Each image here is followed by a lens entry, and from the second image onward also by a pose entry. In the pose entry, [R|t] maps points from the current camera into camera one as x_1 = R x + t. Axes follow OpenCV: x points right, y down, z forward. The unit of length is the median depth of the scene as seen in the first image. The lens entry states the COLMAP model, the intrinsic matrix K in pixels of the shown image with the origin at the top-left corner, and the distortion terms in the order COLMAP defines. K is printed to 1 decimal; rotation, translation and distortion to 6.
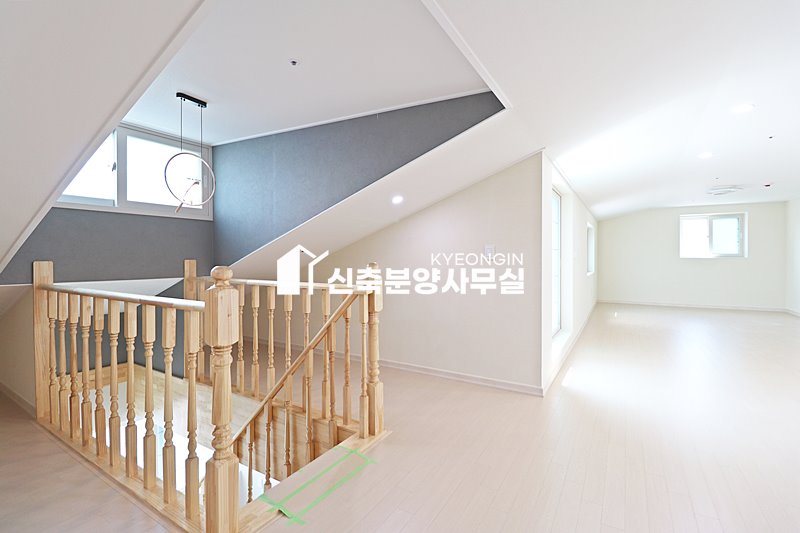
lens RADIAL K [[369.6, 0, 401.7], [0, 369.6, 261.6], [0, 0, 1]] dist [-0.001454, -0.012017]
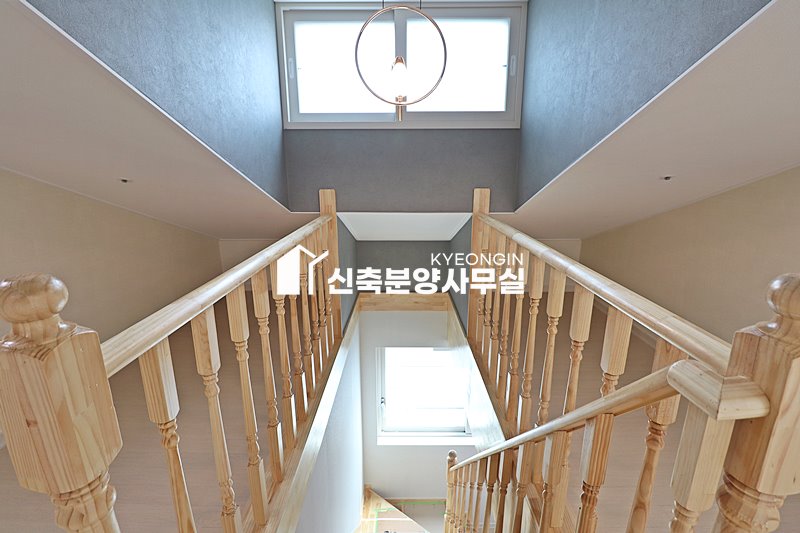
lens RADIAL K [[369.6, 0, 401.7], [0, 369.6, 261.6], [0, 0, 1]] dist [-0.001454, -0.012017]
pose [[0.506479, 0.208776, -0.836595, -0.019135], [-0.006120, 0.971090, 0.238635, -0.037942], [0.862231, -0.115744, 0.493114, 0.497290]]
